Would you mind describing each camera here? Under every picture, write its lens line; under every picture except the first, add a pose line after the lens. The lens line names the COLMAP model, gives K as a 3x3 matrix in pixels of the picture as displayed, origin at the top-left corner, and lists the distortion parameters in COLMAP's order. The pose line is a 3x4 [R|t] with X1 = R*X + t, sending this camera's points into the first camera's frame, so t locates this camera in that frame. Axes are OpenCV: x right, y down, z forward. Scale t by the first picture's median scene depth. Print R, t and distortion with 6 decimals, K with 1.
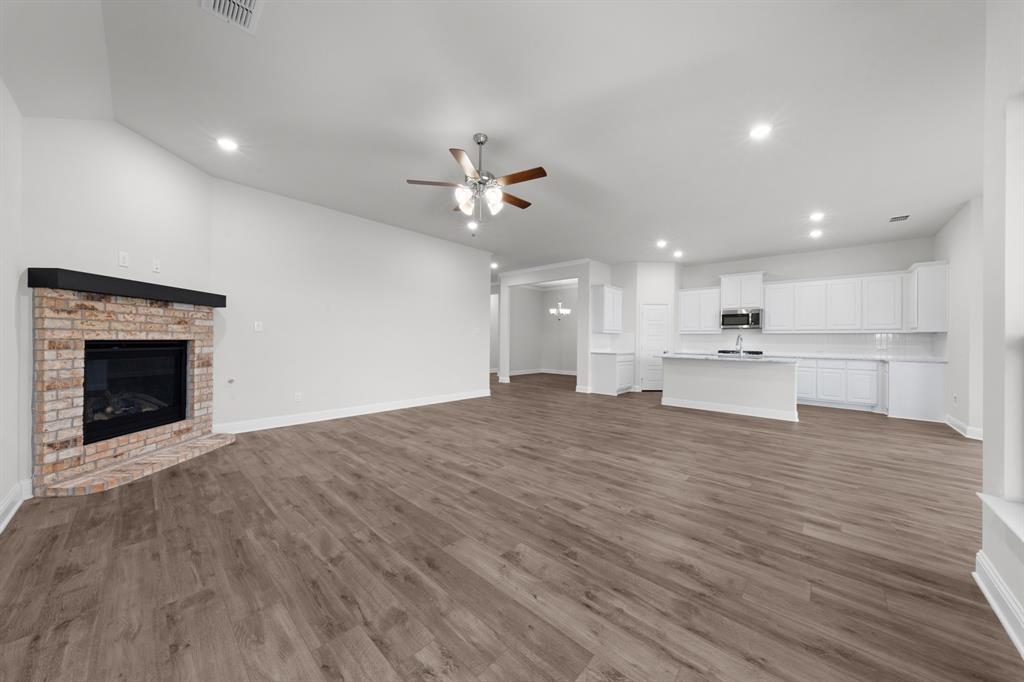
lens RADIAL K [[342.8, 0, 514.1], [0, 342.8, 341.0], [0, 0, 1]] dist [-0.004159, 0.000377]
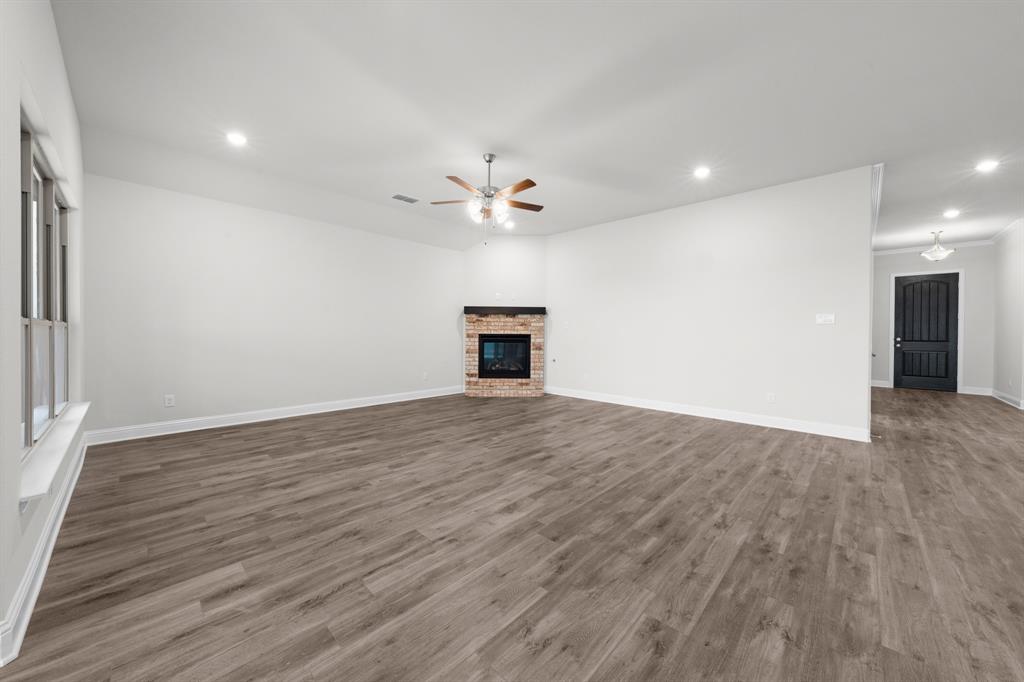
lens RADIAL K [[364.4, 0, 512.6], [0, 364.4, 338.8], [0, 0, 1]] dist [-0.000873, -0.000140]
pose [[-0.009617, 0.005382, -0.999939, 1.270251], [-0.010012, 0.999935, 0.005478, 0.014372], [0.999904, 0.010064, -0.009563, 1.232176]]
